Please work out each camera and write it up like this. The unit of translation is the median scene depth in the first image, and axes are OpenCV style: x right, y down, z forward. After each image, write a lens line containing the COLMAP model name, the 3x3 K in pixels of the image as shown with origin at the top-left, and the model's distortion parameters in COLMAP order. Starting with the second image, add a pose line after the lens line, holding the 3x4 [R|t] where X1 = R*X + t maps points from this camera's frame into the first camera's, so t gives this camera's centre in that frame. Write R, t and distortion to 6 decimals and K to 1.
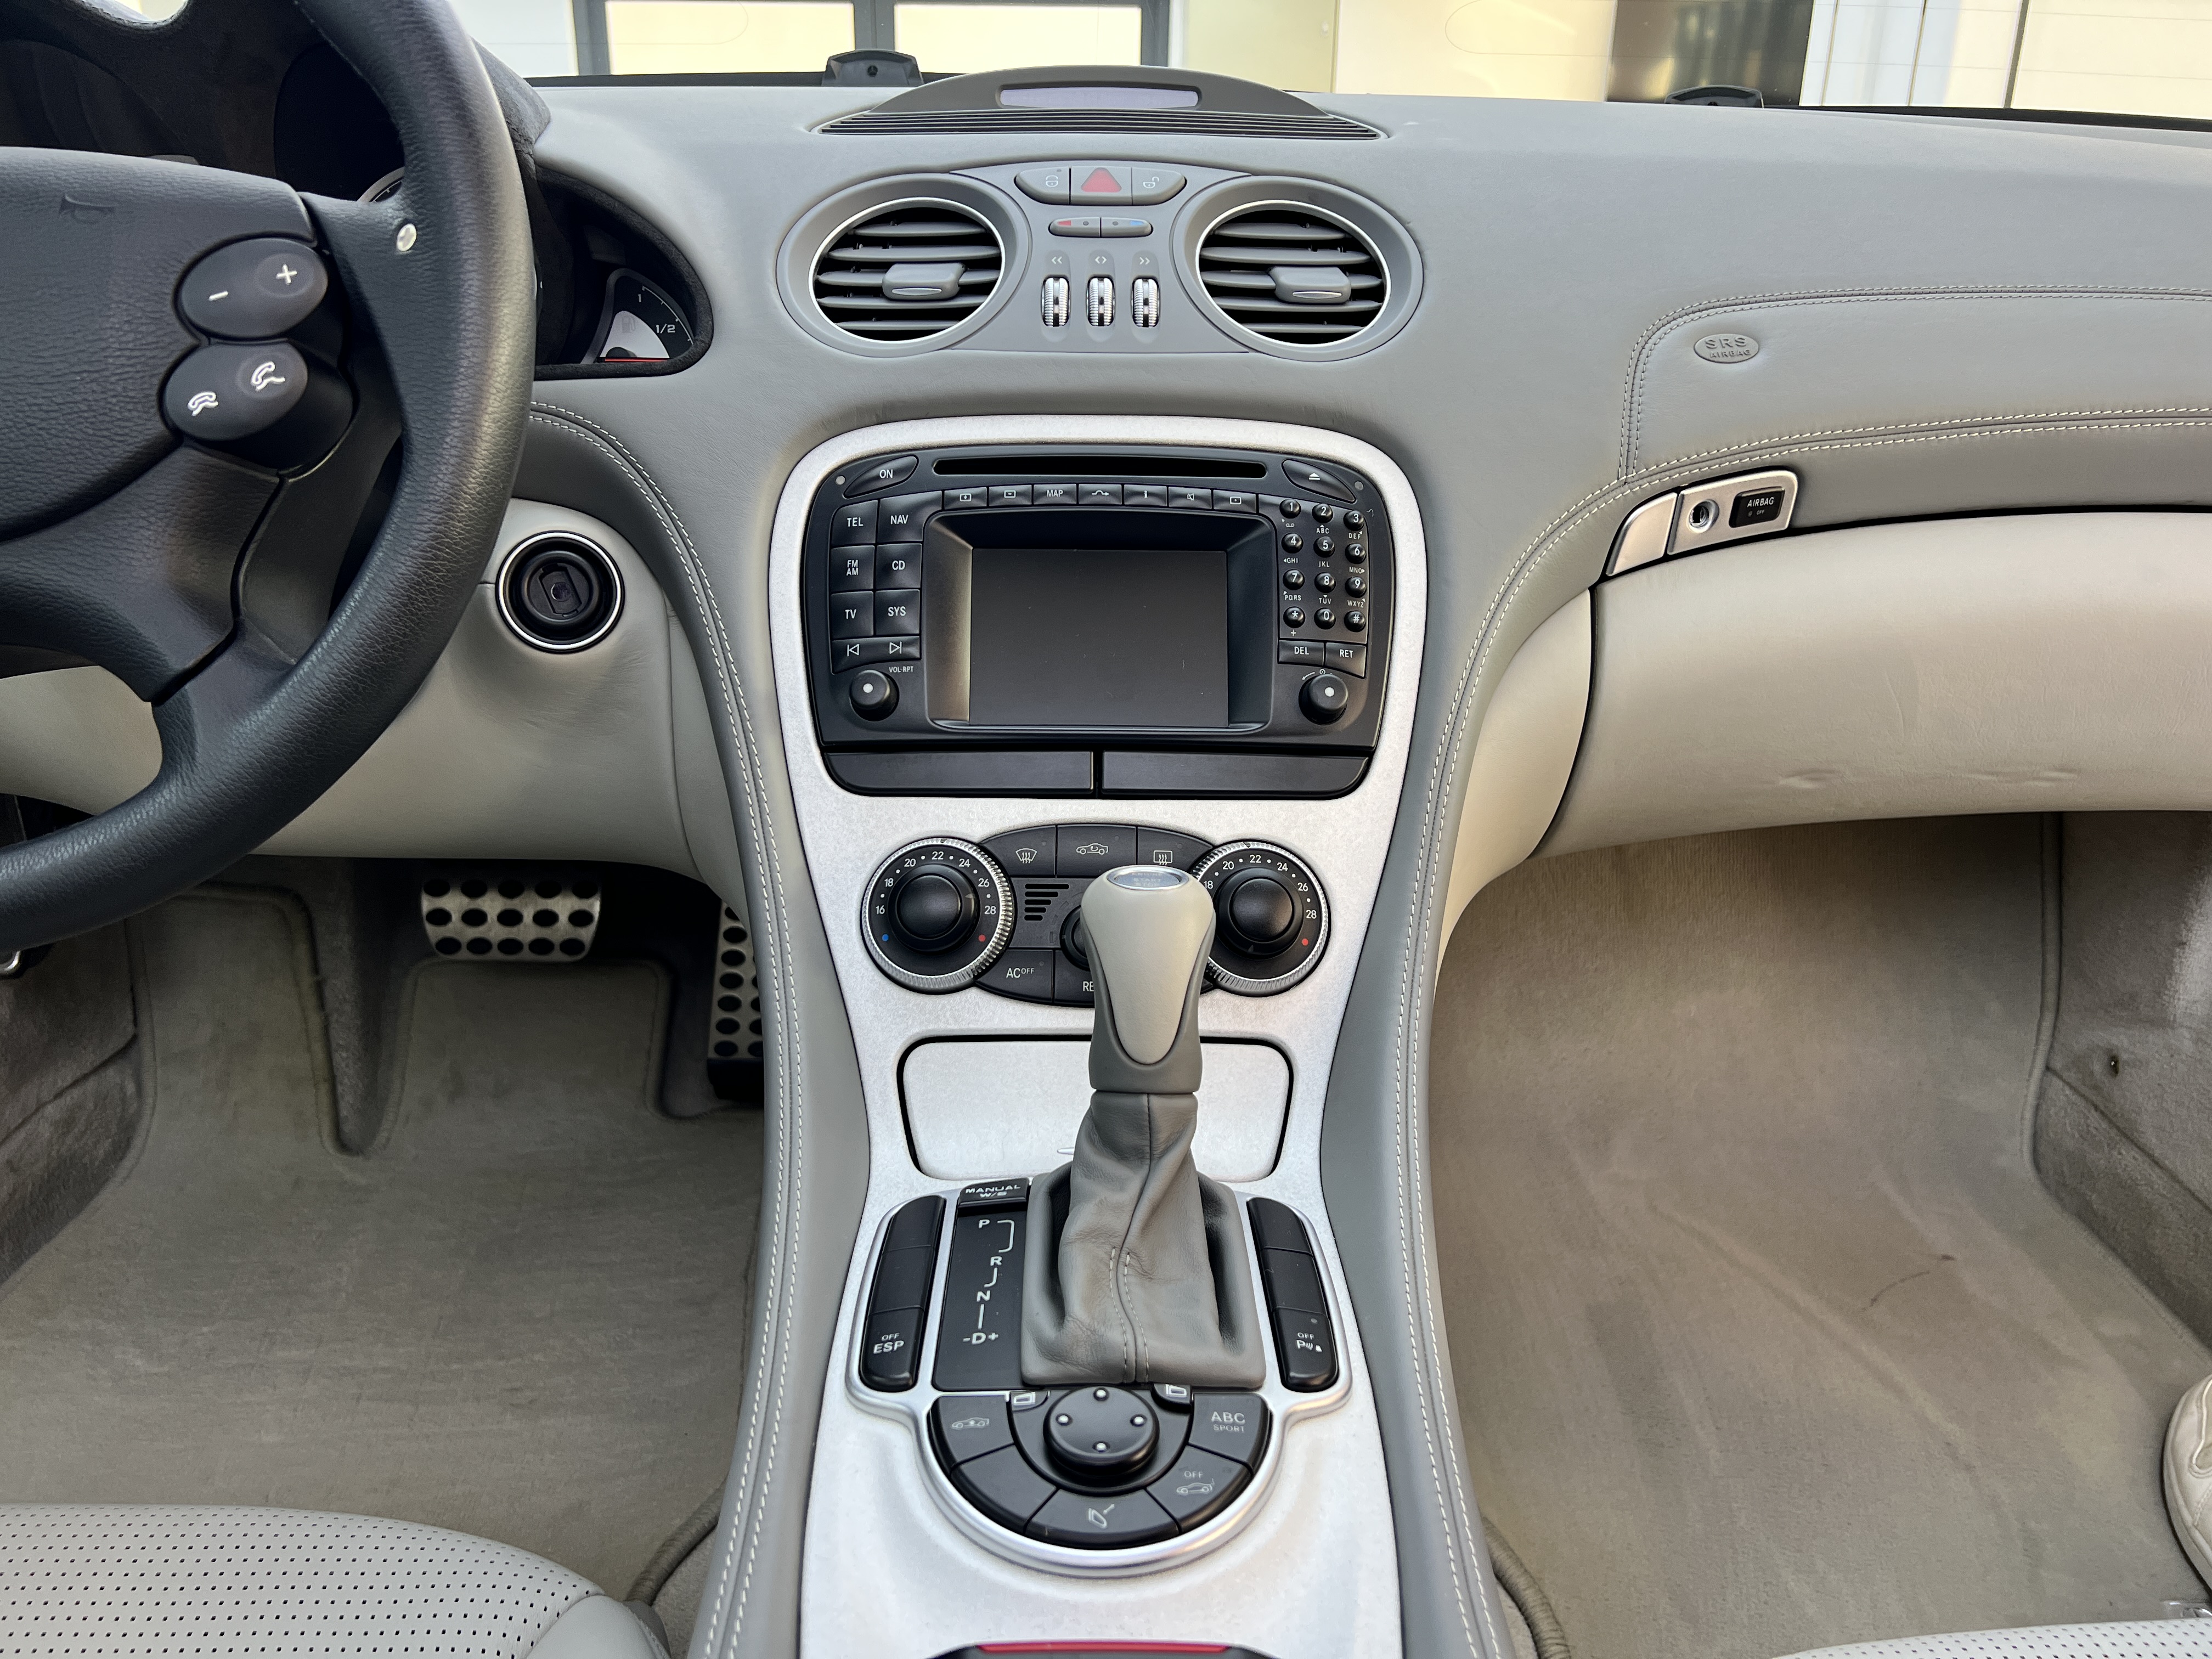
lens RADIAL K [[1673.6, 0, 1097.3], [0, 1673.6, 821.1], [0, 0, 1]] dist [0.057617, -0.063157]
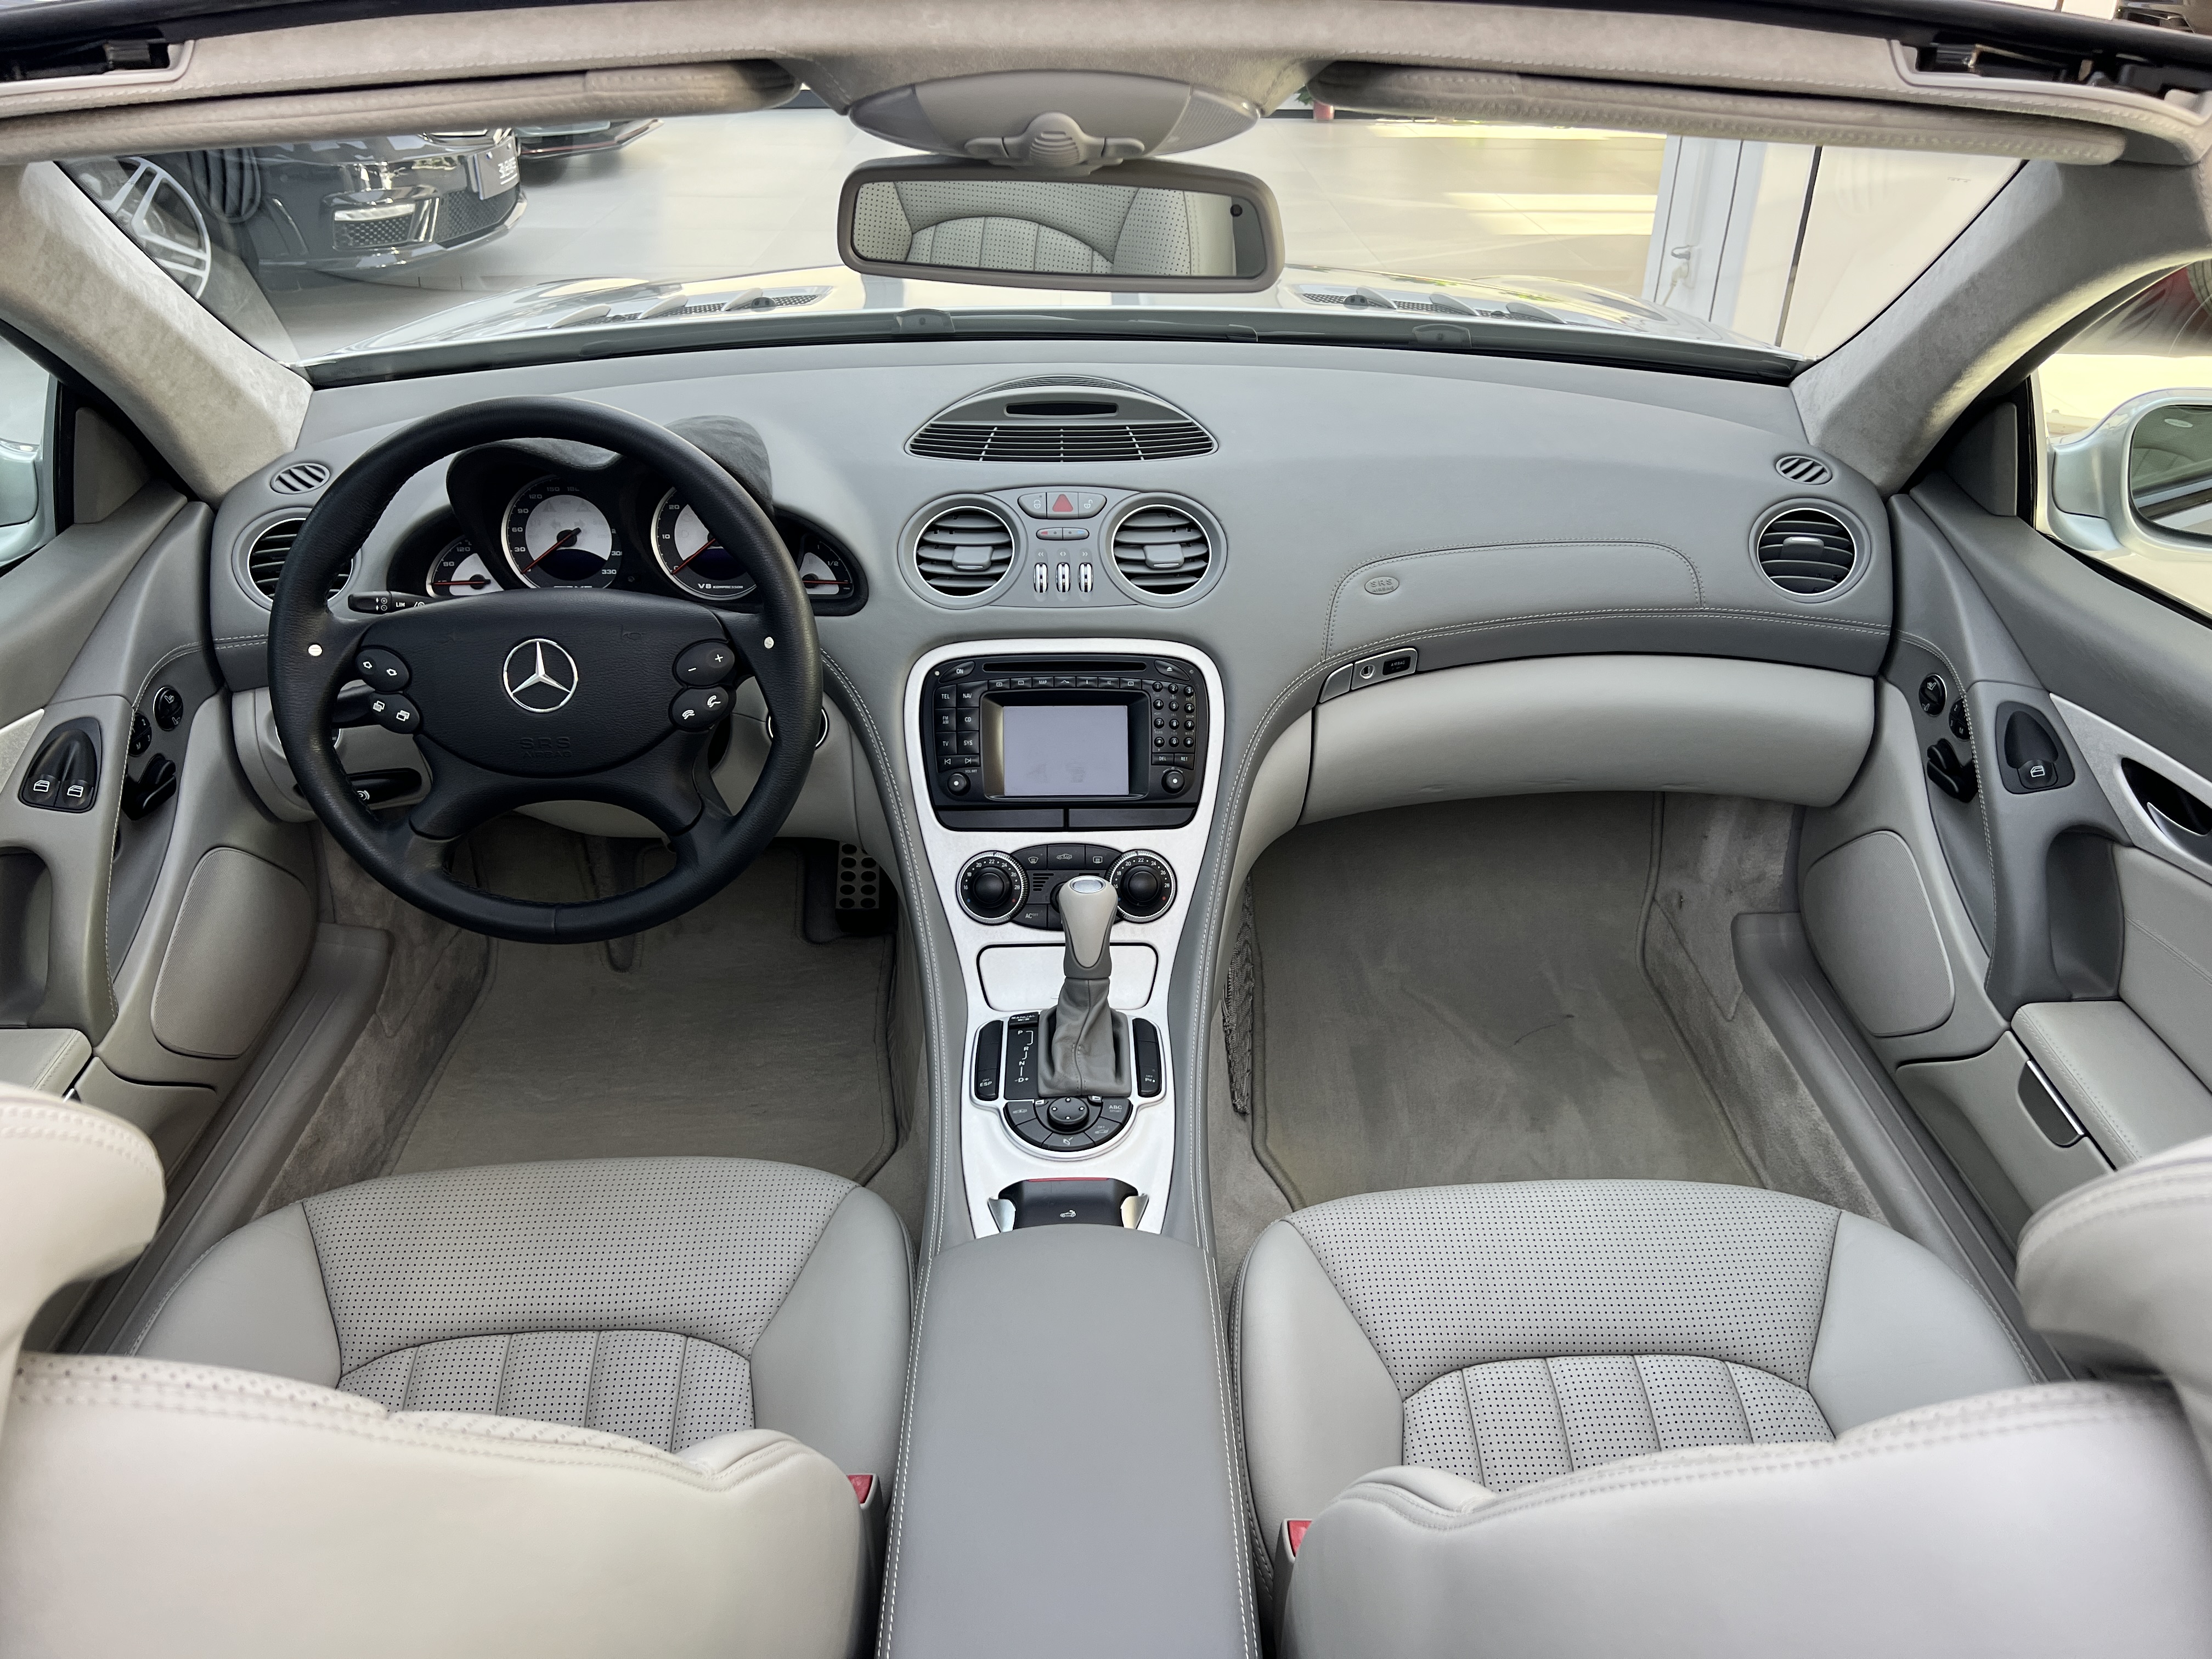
lens RADIAL K [[1678.6, 0, 1117.3], [0, 1678.6, 838.3], [0, 0, 1]] dist [0.105781, -0.140075]
pose [[0.999732, -0.017482, 0.015193, 0.032555], [0.014643, 0.985296, 0.170225, -0.366040], [-0.017946, -0.169957, 0.985288, -1.094904]]
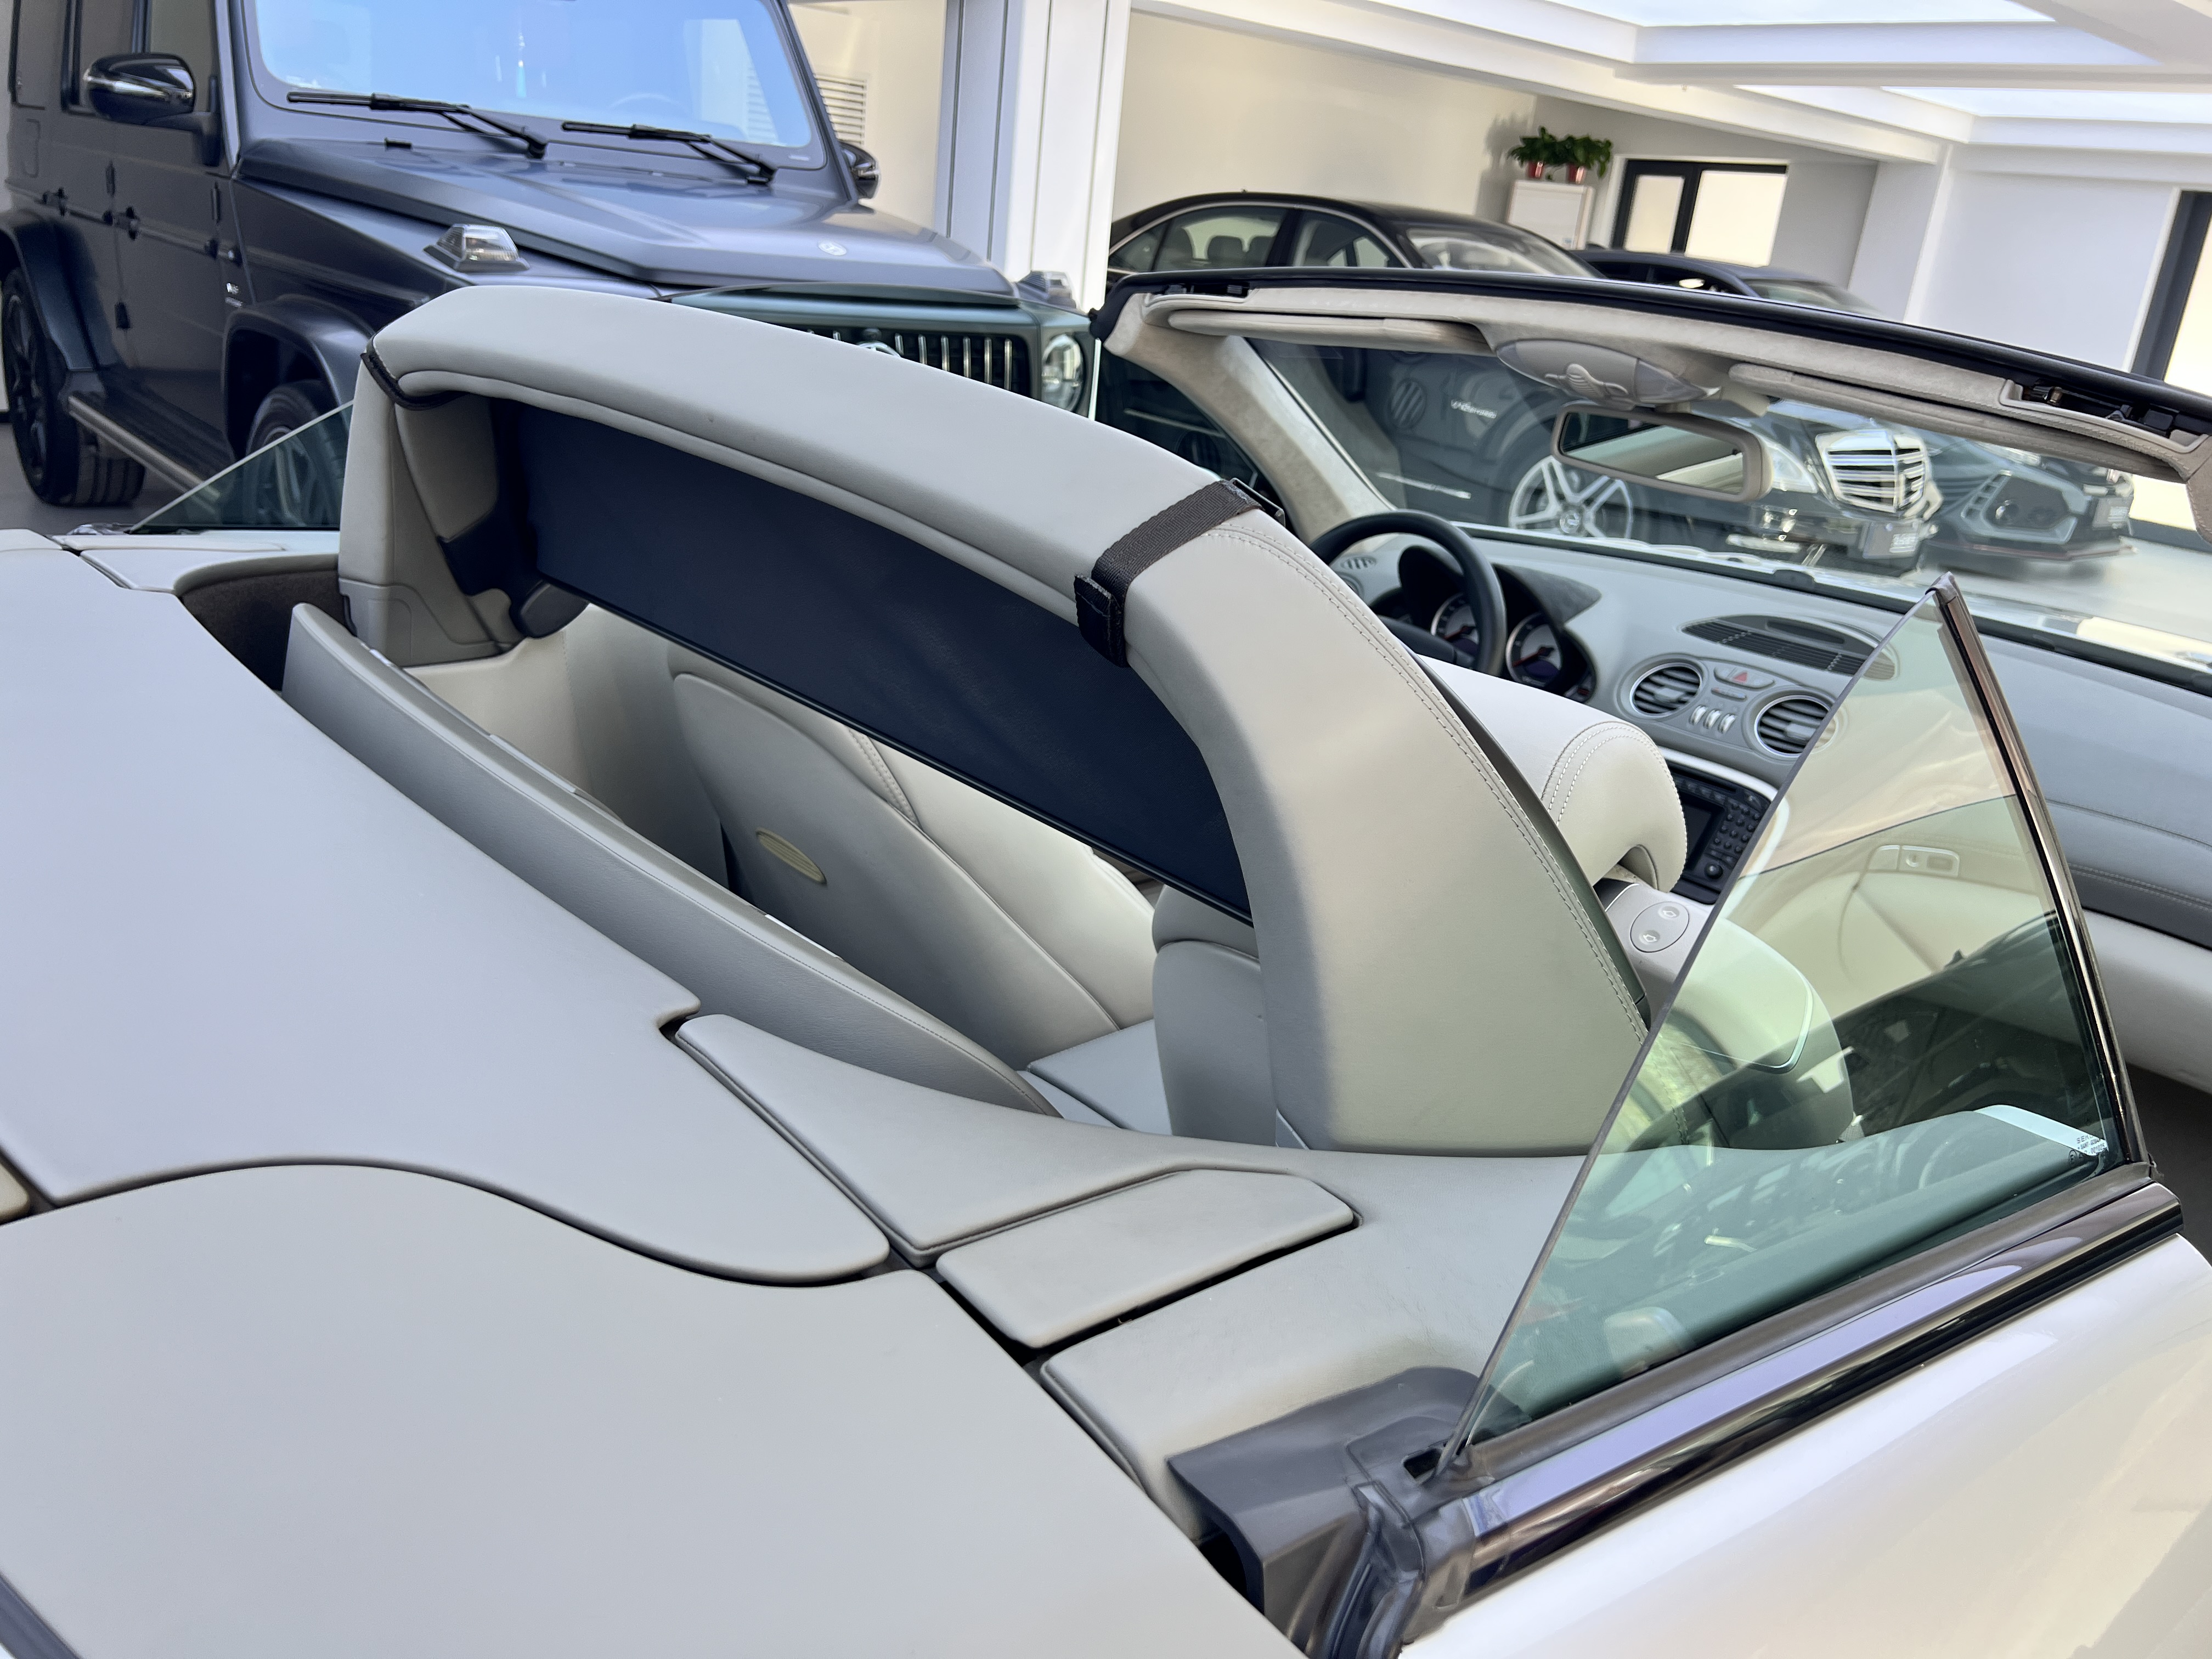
lens RADIAL K [[1676.0, 0, 1105.0], [0, 1676.0, 822.2], [0, 0, 1]] dist [0.086066, -0.109184]
pose [[0.655547, 0.298764, -0.693540, 1.457877], [-0.336111, 0.937859, 0.086313, -0.049666], [0.676230, 0.176524, 0.715229, -1.827685]]
